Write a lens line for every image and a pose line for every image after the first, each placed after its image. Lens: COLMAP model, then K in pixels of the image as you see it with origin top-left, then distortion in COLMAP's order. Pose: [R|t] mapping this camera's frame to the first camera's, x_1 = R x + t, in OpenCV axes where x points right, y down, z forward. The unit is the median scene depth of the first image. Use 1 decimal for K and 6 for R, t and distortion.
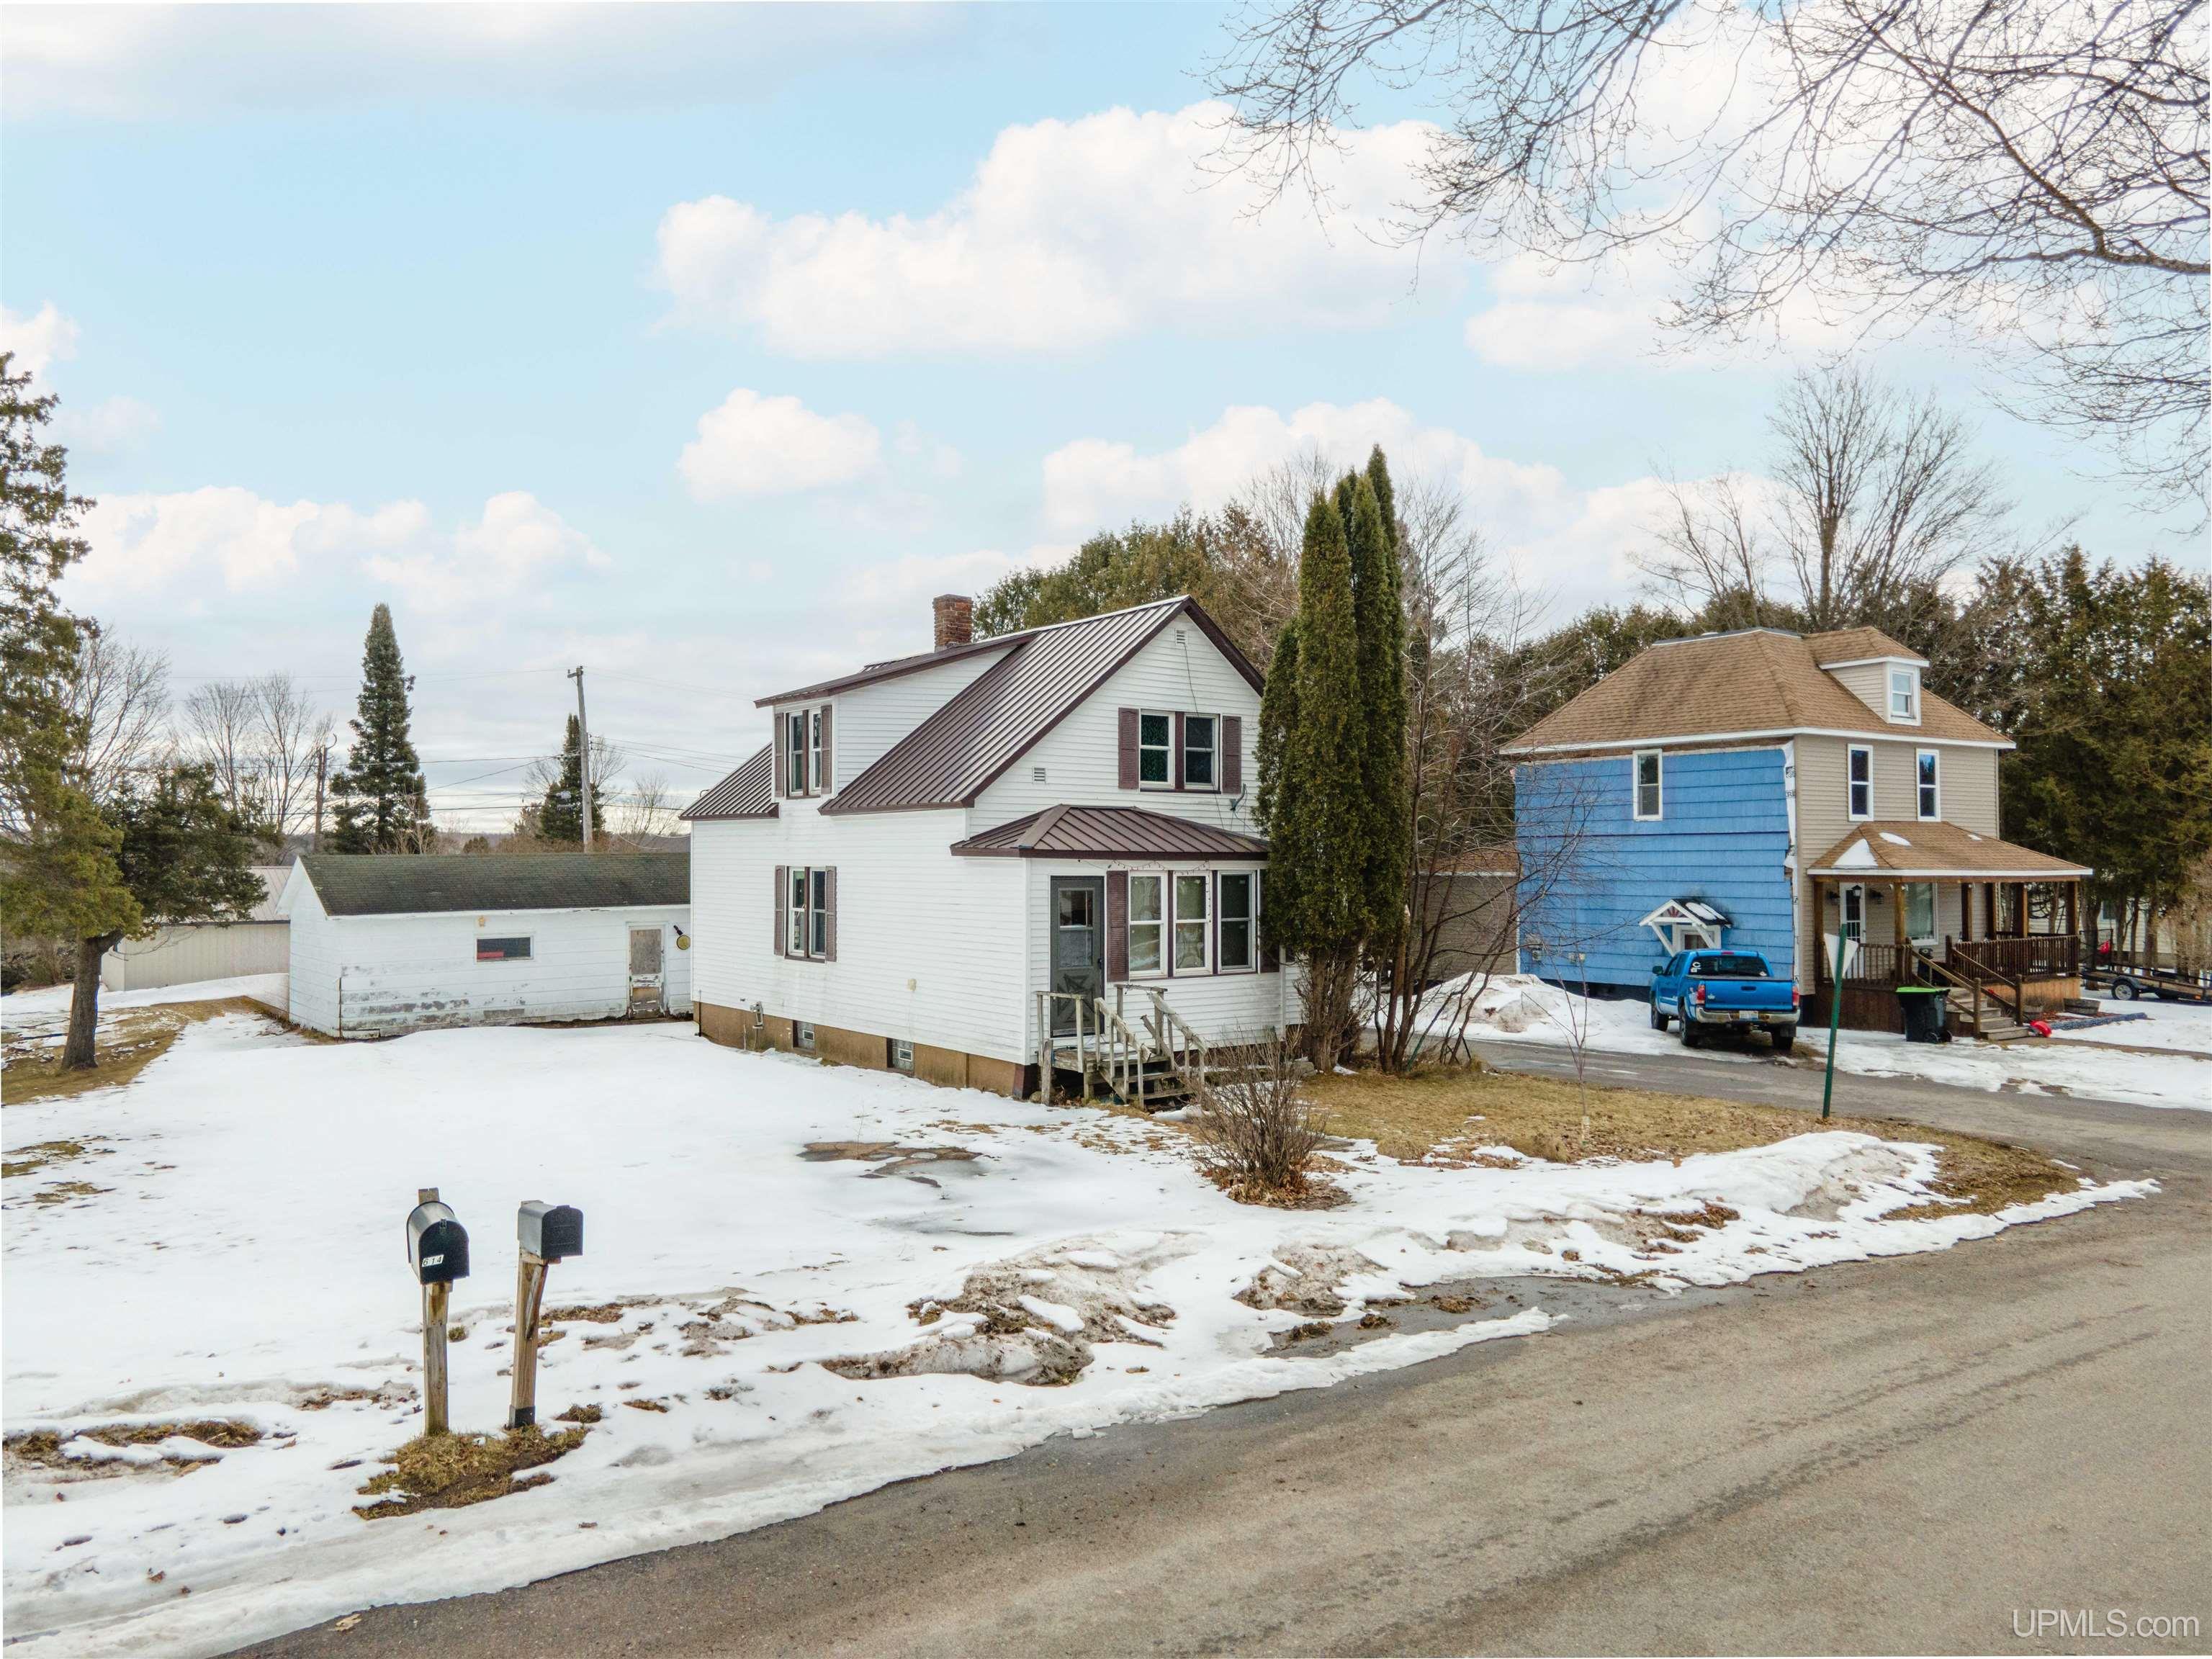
lens RADIAL K [[1605.3, 0, 1057.9], [0, 1605.3, 817.5], [0, 0, 1]] dist [0.034725, 0.016791]
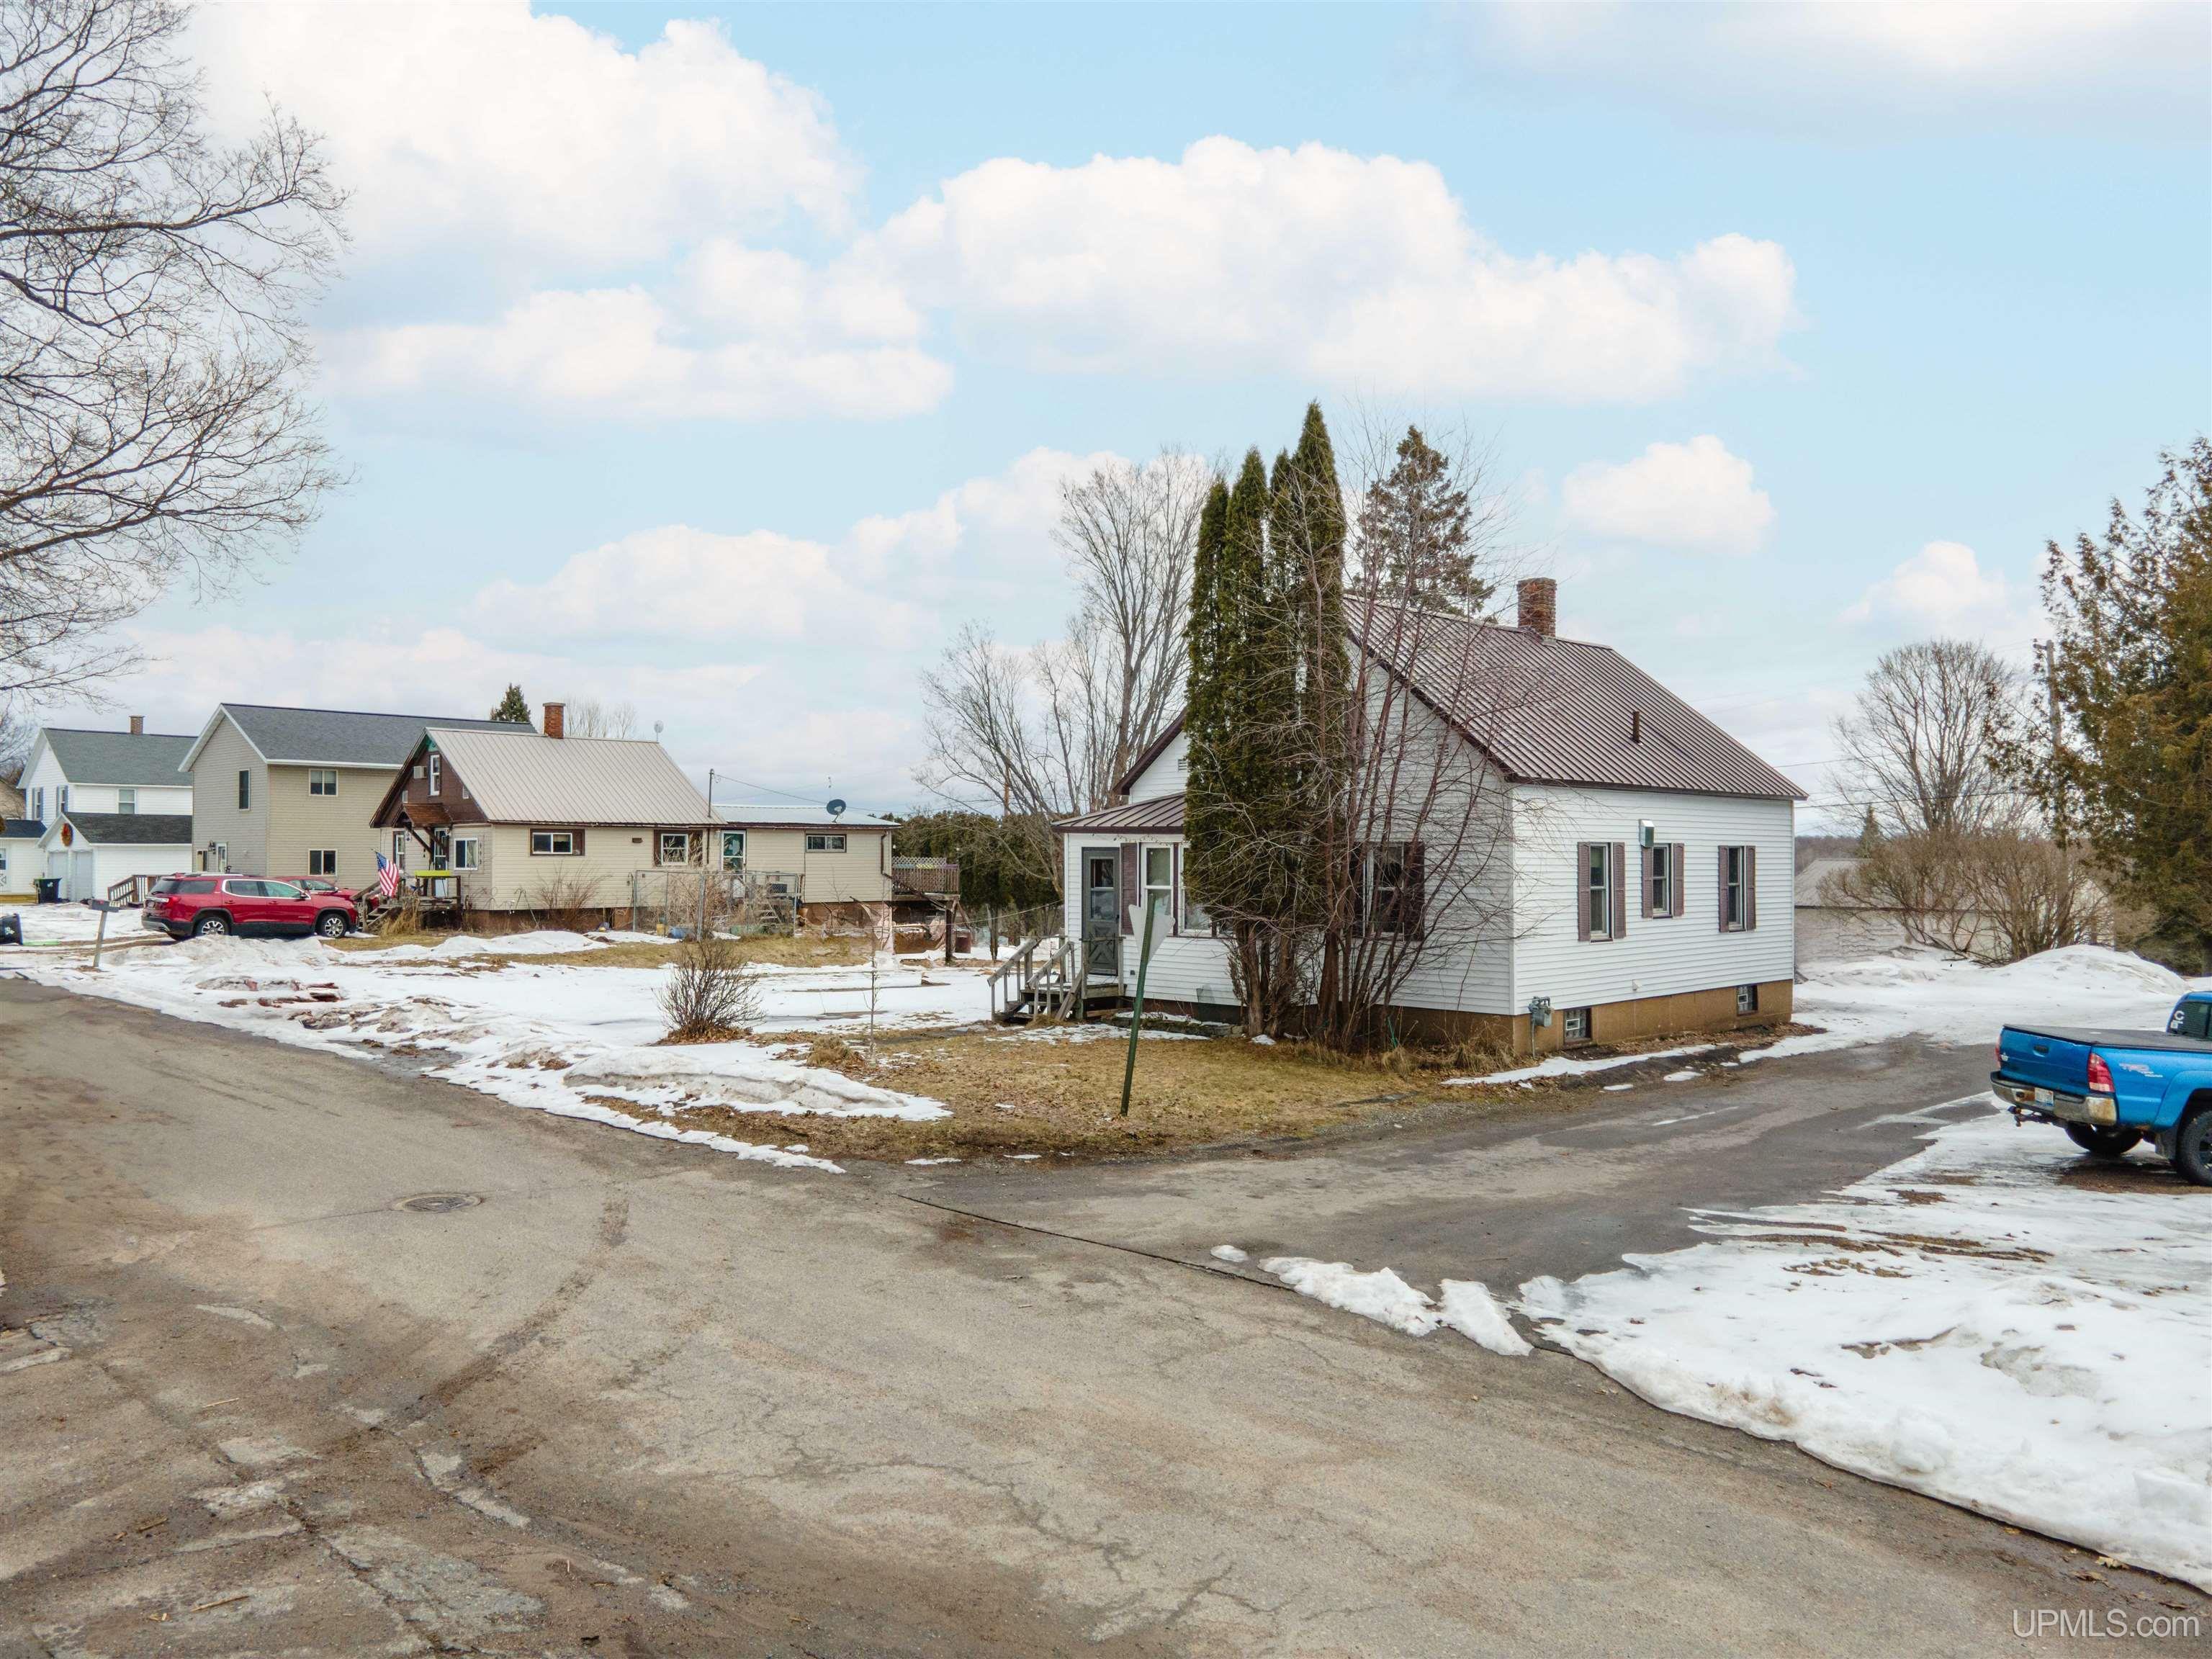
lens RADIAL K [[1605.3, 0, 1103.6], [0, 1605.3, 829.0], [0, 0, 1]] dist [0.034725, 0.016791]
pose [[0.207253, -0.018051, -0.978121, 1.091327], [0.013808, 0.999784, -0.015525, 0.037042], [0.978190, -0.010289, 0.207458, 0.660775]]
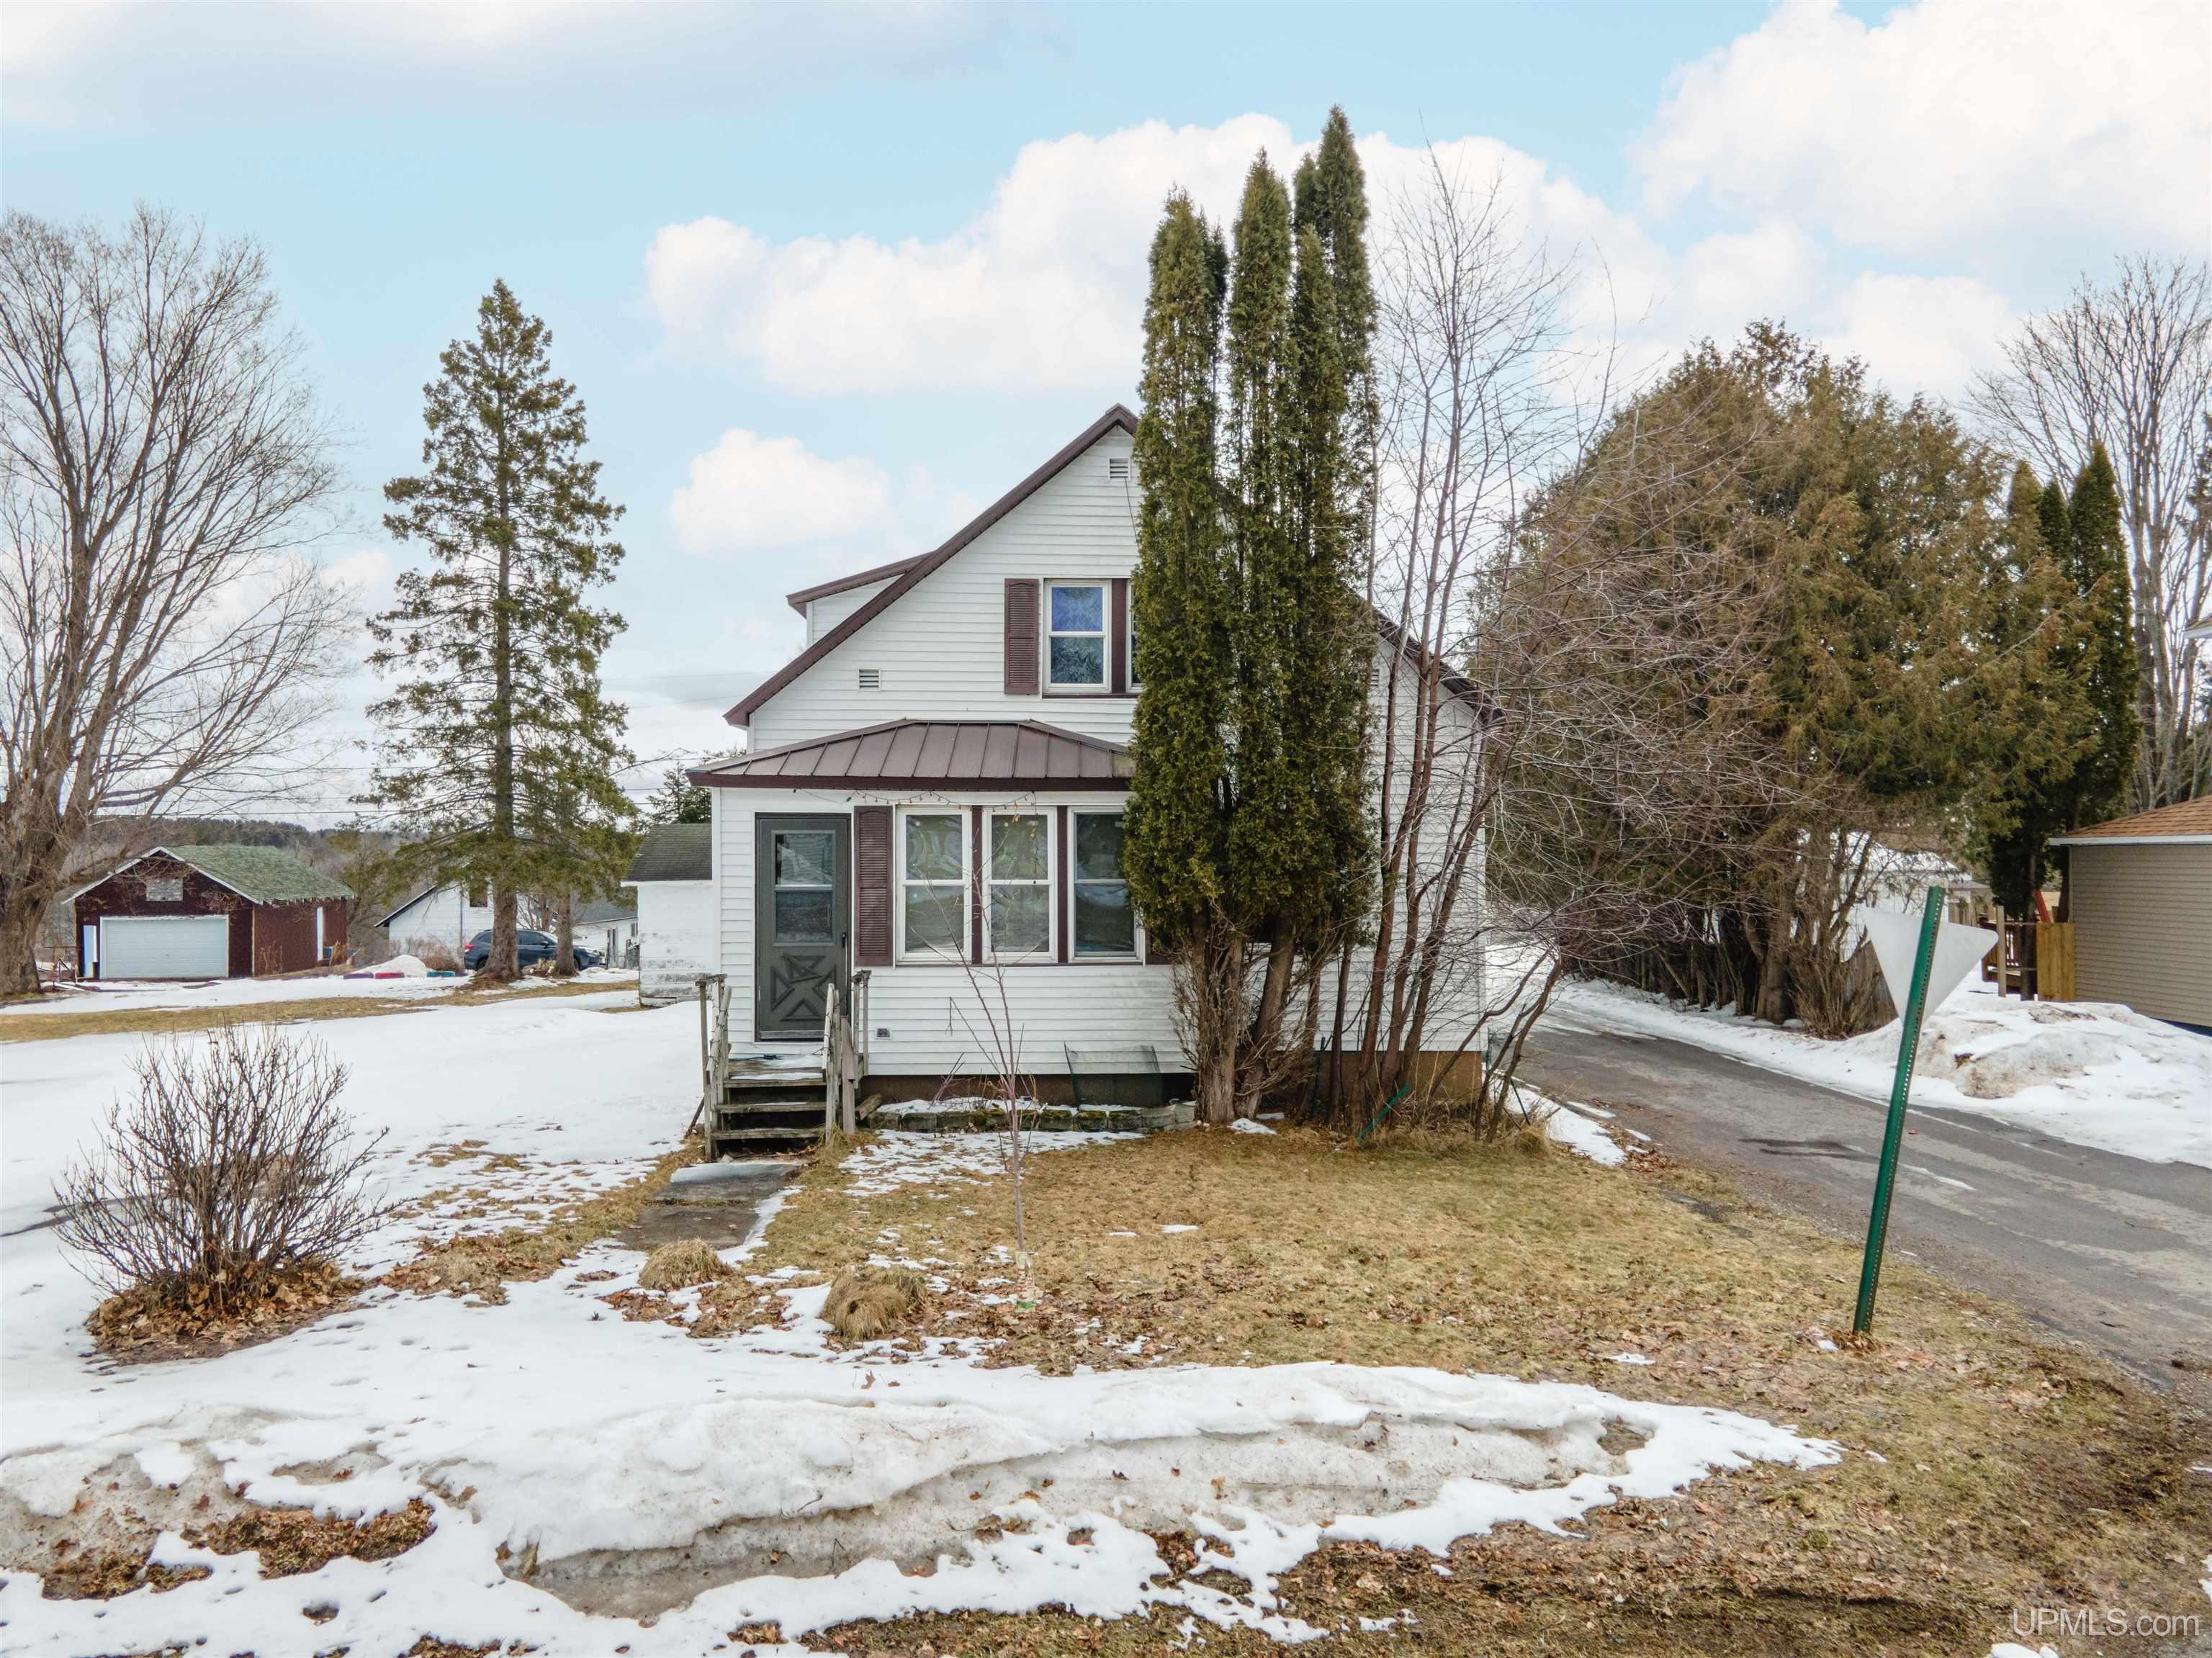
lens RADIAL K [[1605.2, 0, 1092.0], [0, 1605.2, 824.4], [0, 0, 1]] dist [0.034725, 0.016791]
pose [[0.837583, -0.010729, -0.546205, 0.443661], [0.013366, 0.999910, 0.000855, 0.037746], [0.546147, -0.008016, 0.837651, 0.427746]]
